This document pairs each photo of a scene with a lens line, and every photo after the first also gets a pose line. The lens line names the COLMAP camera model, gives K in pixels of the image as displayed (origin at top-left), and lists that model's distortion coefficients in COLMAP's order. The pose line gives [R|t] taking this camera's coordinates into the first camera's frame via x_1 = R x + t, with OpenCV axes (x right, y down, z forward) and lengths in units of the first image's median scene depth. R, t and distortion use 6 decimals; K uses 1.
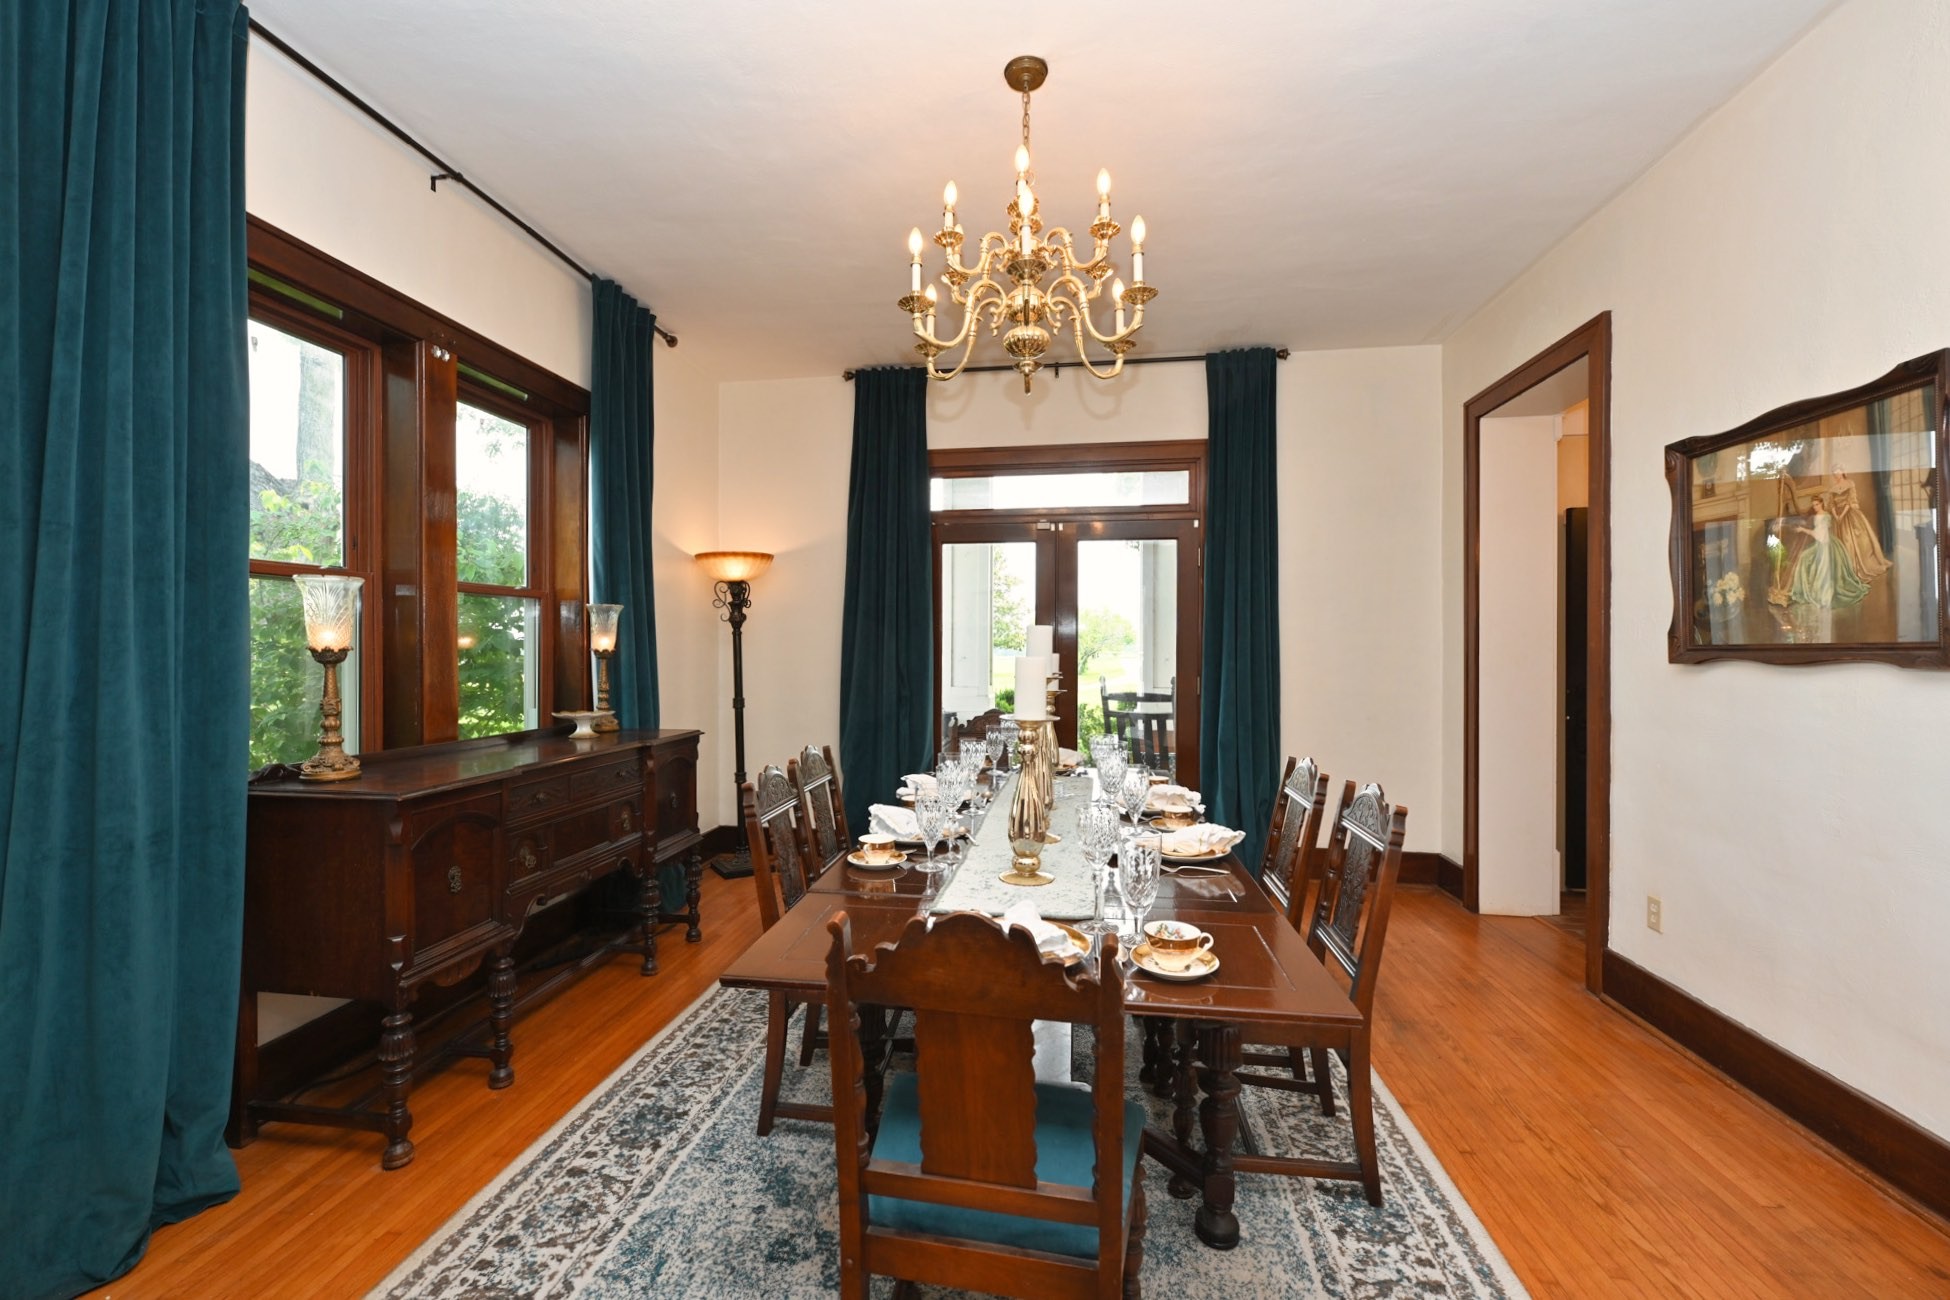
lens RADIAL K [[801.9, 0, 964.8], [0, 801.9, 647.7], [0, 0, 1]] dist [-0.011641, 0.000334]
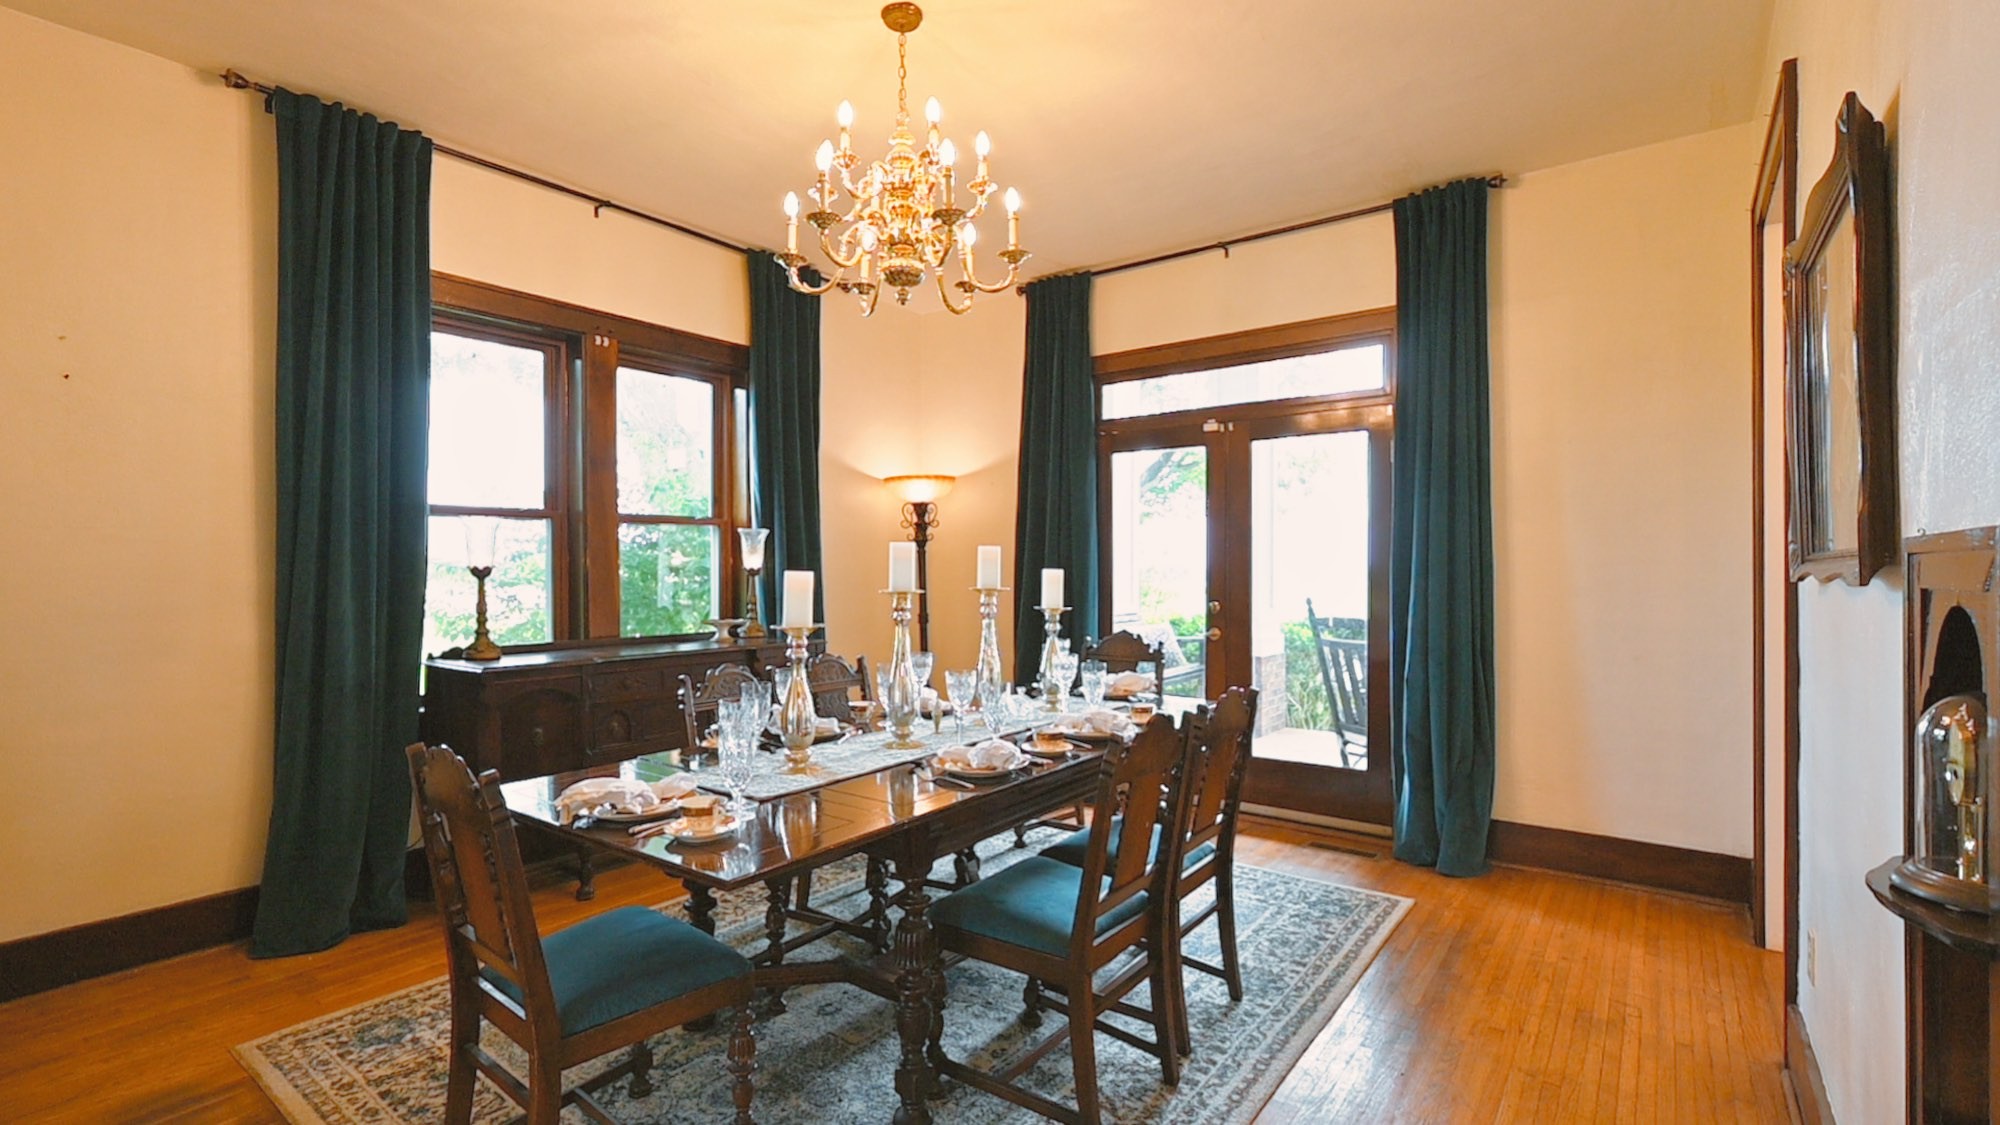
lens RADIAL K [[895.8, 0, 991.3], [0, 895.8, 562.2], [0, 0, 1]] dist [-0.011561, 0.000315]
pose [[0.880025, -0.006828, -0.474878, 0.373970], [0.004934, 0.999974, -0.005234, 0.002396], [0.474902, 0.002263, 0.880036, 0.010925]]
